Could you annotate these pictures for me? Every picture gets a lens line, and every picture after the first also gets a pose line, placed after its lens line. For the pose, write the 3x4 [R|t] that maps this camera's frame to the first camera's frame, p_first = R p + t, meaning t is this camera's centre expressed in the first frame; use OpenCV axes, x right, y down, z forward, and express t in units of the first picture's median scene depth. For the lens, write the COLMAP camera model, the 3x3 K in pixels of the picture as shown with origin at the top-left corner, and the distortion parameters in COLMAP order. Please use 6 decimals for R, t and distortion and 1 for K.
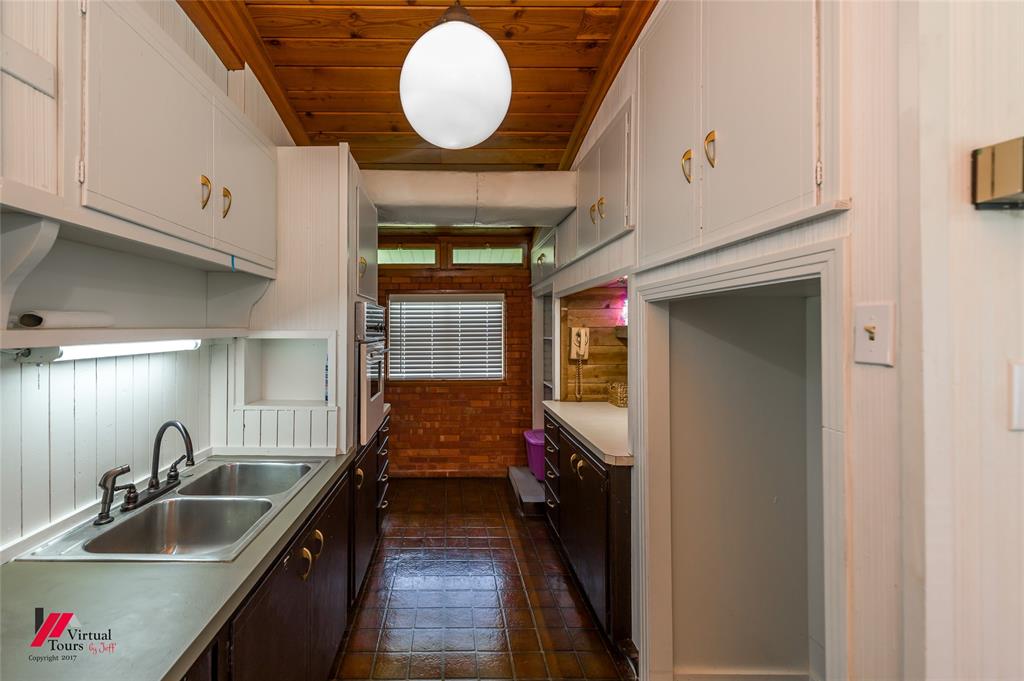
lens RADIAL K [[403.8, 0, 512.0], [0, 403.8, 340.5], [0, 0, 1]] dist [0.014482, 0.000039]
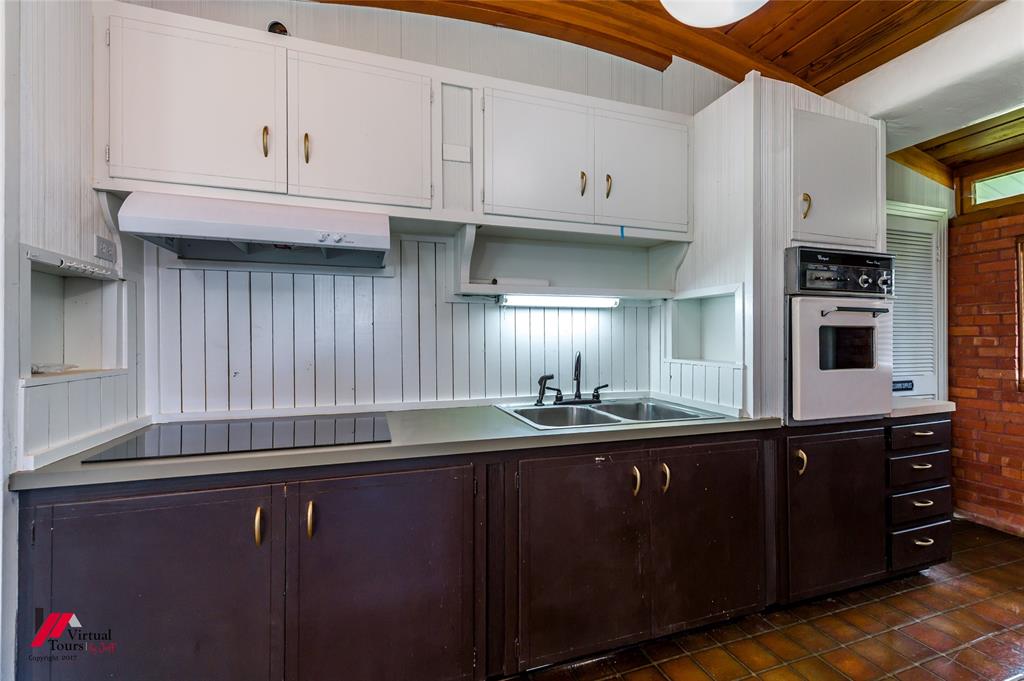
lens RADIAL K [[416.2, 0, 492.8], [0, 416.2, 337.9], [0, 0, 1]] dist [-0.000159, -0.000145]
pose [[0.289587, -0.005423, -0.957136, 0.383867], [0.014163, 0.999899, -0.001380, 0.119595], [0.957047, -0.013156, 0.289634, 0.235756]]
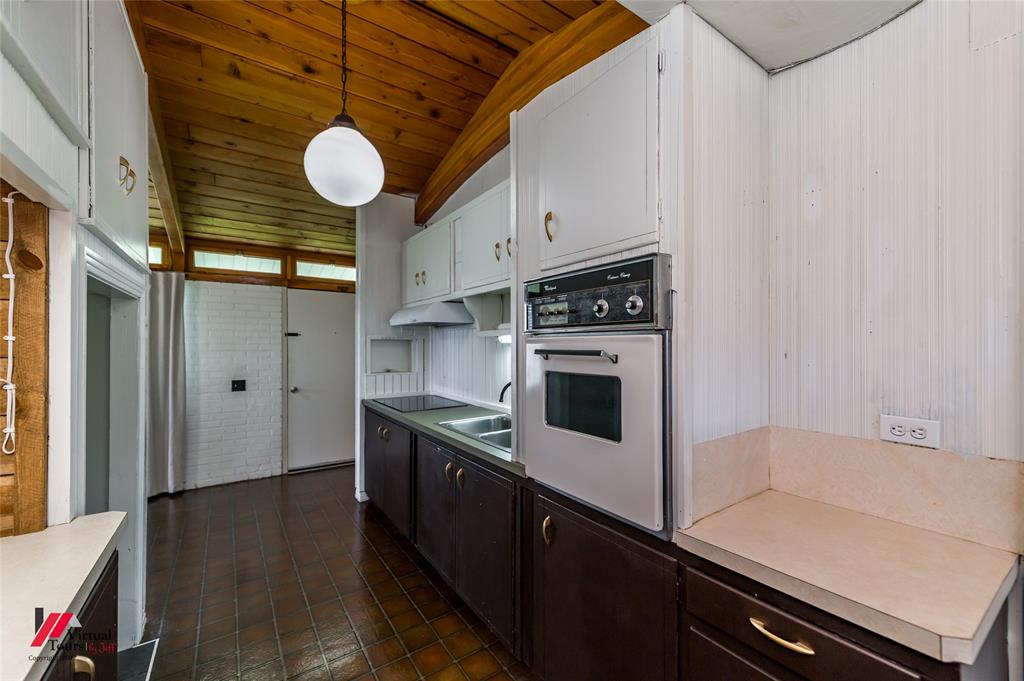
lens RADIAL K [[403.8, 0, 512.0], [0, 403.8, 340.5], [0, 0, 1]] dist [0.014482, 0.000039]
pose [[-0.829488, -0.003340, -0.558514, 0.115916], [0.009669, 0.999746, -0.020338, 0.042473], [0.558441, -0.022271, -0.829246, 2.241509]]
